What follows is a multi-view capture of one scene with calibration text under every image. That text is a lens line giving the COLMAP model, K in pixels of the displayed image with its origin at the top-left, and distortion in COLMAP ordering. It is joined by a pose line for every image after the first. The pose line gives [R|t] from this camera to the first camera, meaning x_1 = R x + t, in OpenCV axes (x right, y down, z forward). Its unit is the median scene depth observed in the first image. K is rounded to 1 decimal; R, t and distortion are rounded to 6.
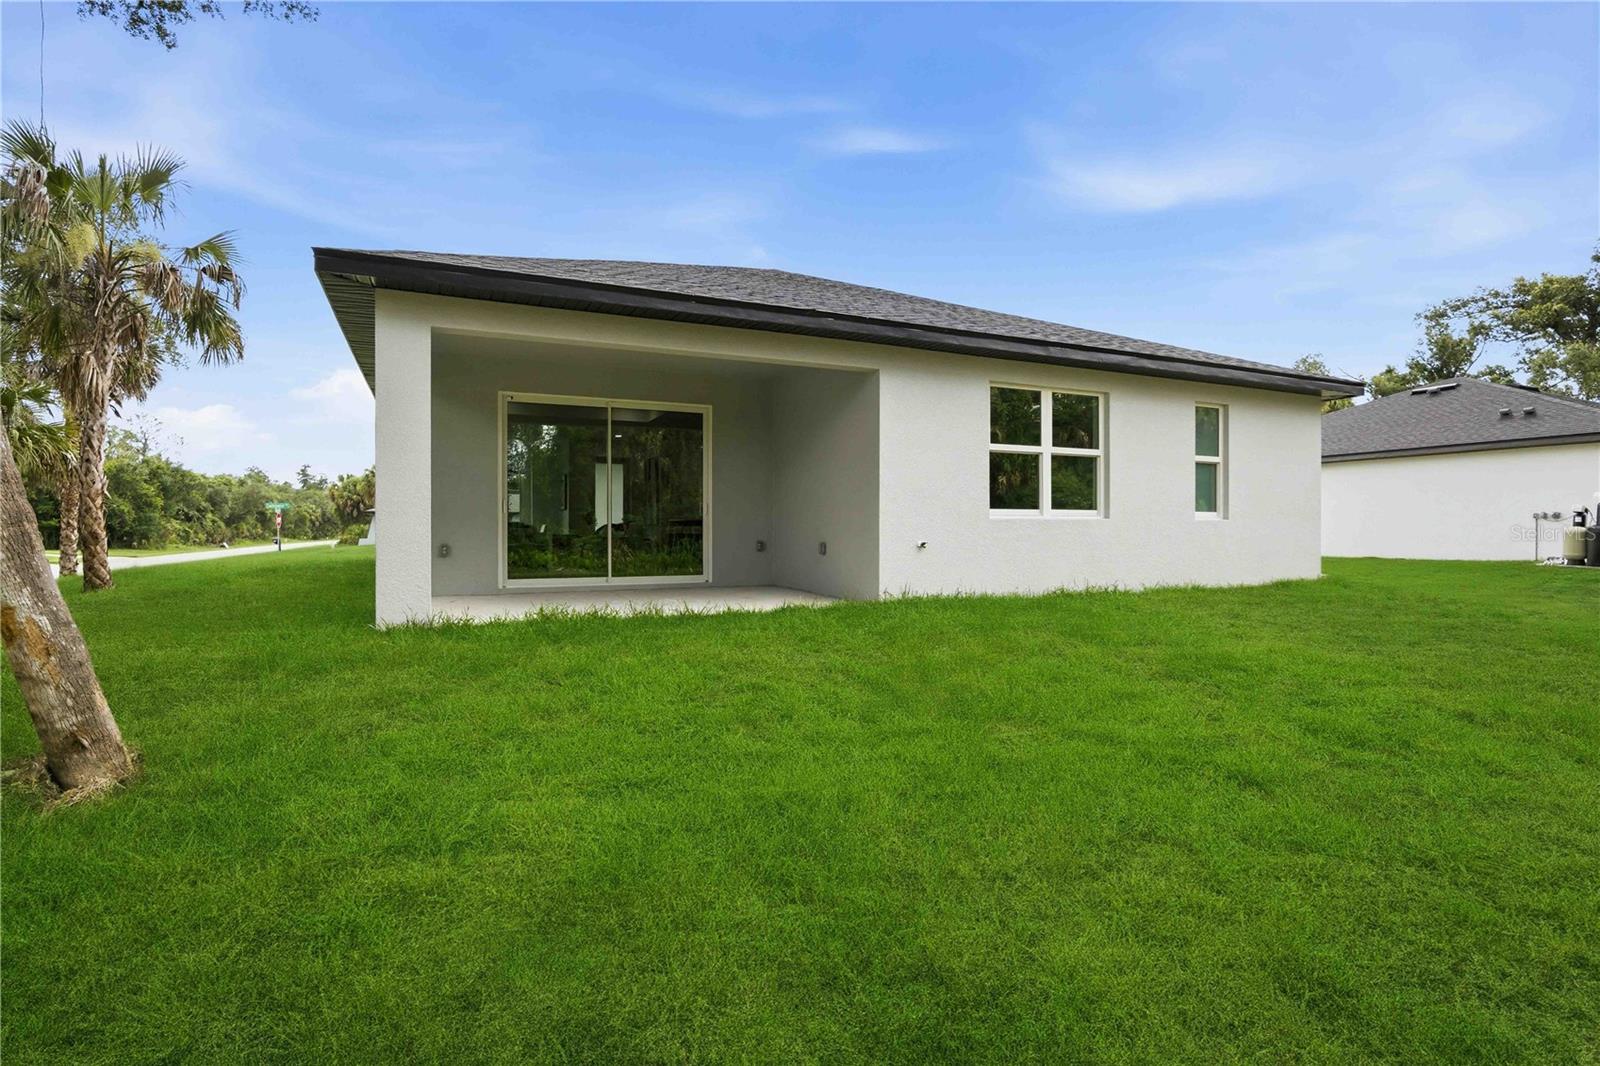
lens RADIAL K [[810.9, 0, 799.4], [0, 810.9, 534.5], [0, 0, 1]] dist [-0.005730, -0.000322]
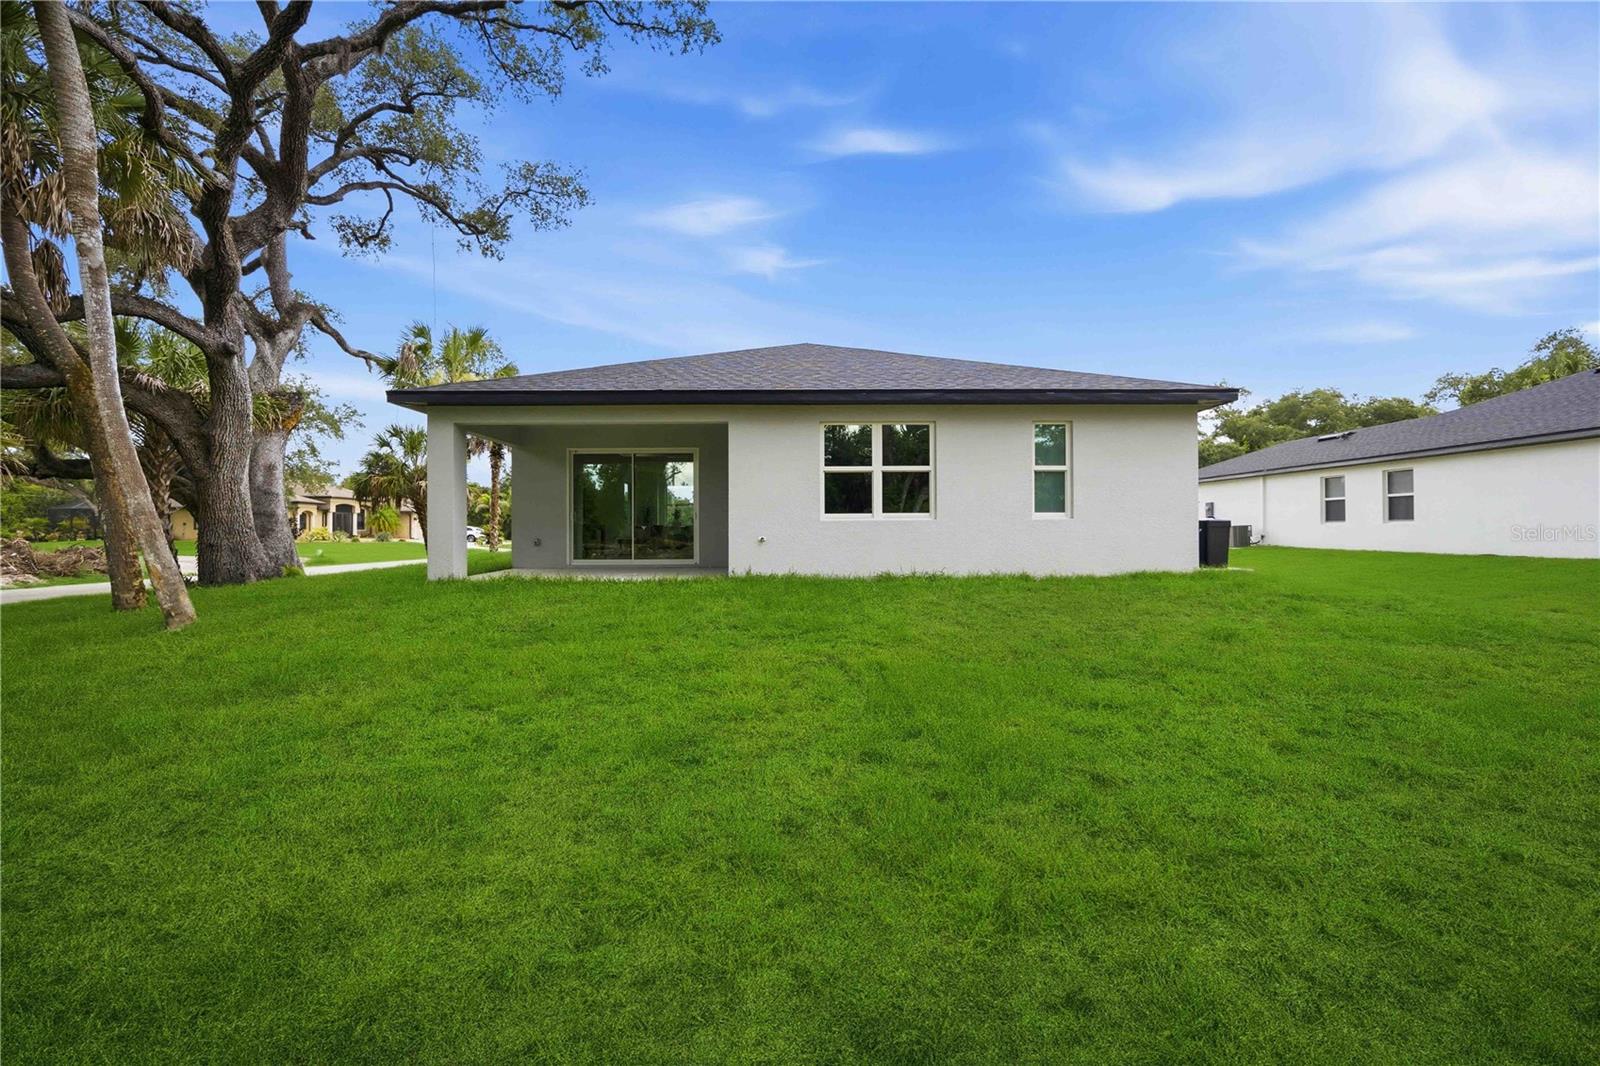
lens RADIAL K [[641.6, 0, 806.3], [0, 641.6, 528.6], [0, 0, 1]] dist [0.001269, 0.000033]
pose [[0.911848, -0.005678, -0.410488, 0.629791], [0.002950, 0.999969, -0.007278, 0.001872], [0.410517, 0.005426, 0.911837, -0.013726]]
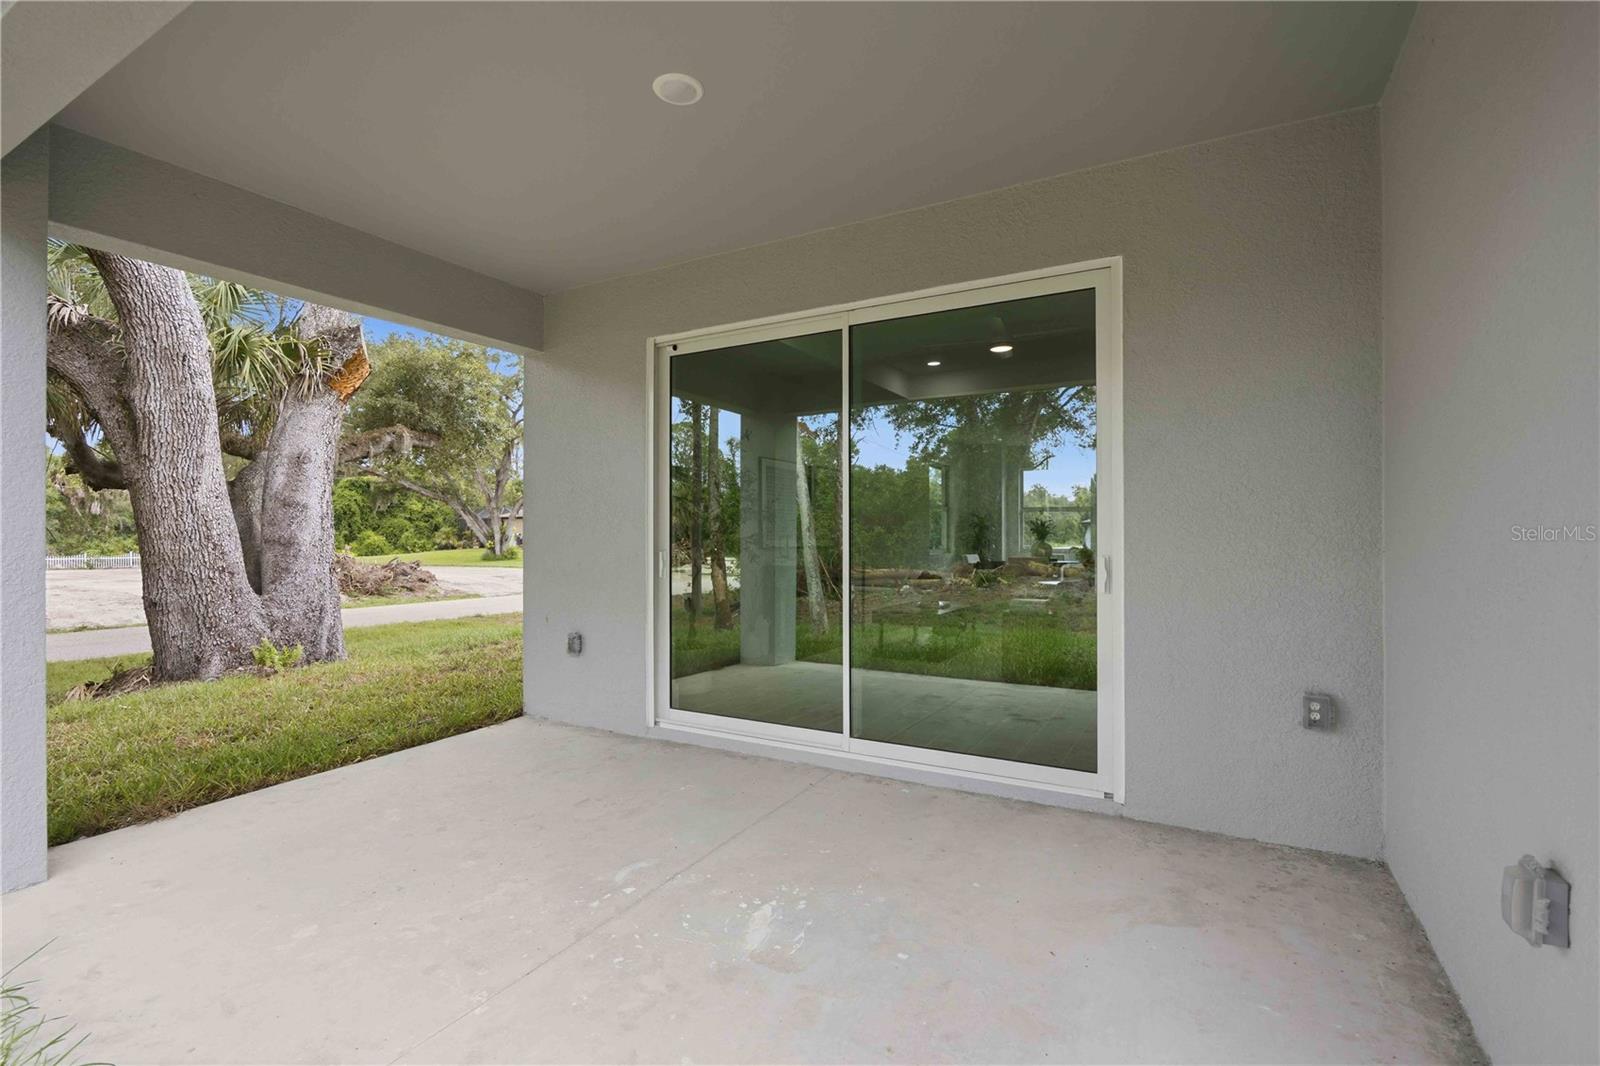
lens RADIAL K [[725.2, 0, 805.9], [0, 725.2, 532.3], [0, 0, 1]] dist [-0.016285, 0.000031]
pose [[0.581587, -0.003530, -0.813476, 0.057702], [-0.001495, 0.999984, -0.005408, -0.052407], [0.813483, 0.004361, 0.581573, 0.807313]]
